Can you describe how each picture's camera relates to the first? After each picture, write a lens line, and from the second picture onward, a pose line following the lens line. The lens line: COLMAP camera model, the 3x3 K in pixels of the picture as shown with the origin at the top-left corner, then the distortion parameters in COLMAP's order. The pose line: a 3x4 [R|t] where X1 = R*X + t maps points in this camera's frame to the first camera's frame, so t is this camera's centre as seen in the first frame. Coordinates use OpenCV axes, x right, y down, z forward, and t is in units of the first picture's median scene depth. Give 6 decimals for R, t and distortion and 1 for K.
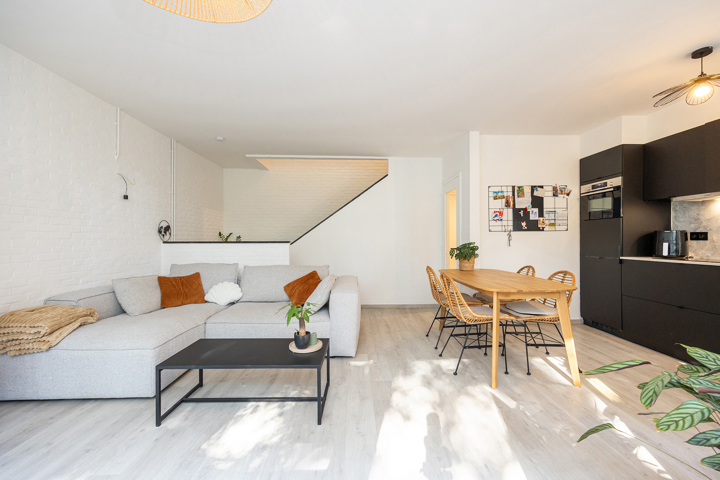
lens RADIAL K [[292.8, 0, 359.9], [0, 292.8, 241.9], [0, 0, 1]] dist [-0.001975, -0.000272]
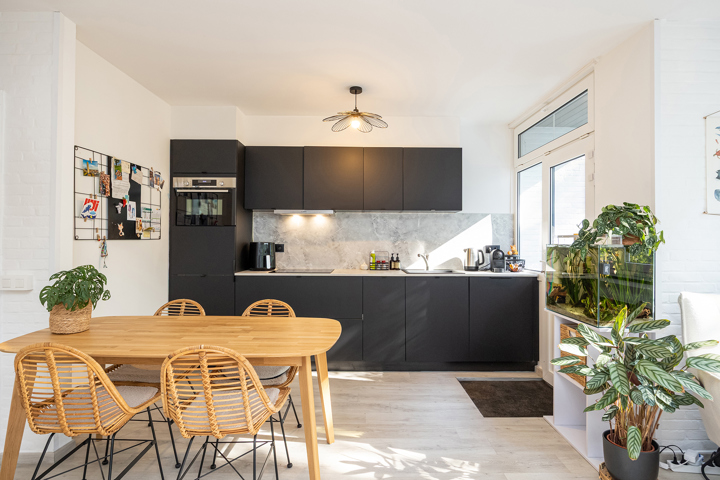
lens RADIAL K [[387.8, 0, 359.2], [0, 387.8, 240.9], [0, 0, 1]] dist [-0.002576, -0.000202]
pose [[0.025096, 0.003056, 0.999680, -0.183314], [0.000372, 0.999995, -0.003066, -0.031775], [-0.999685, 0.000449, 0.025095, 0.518299]]
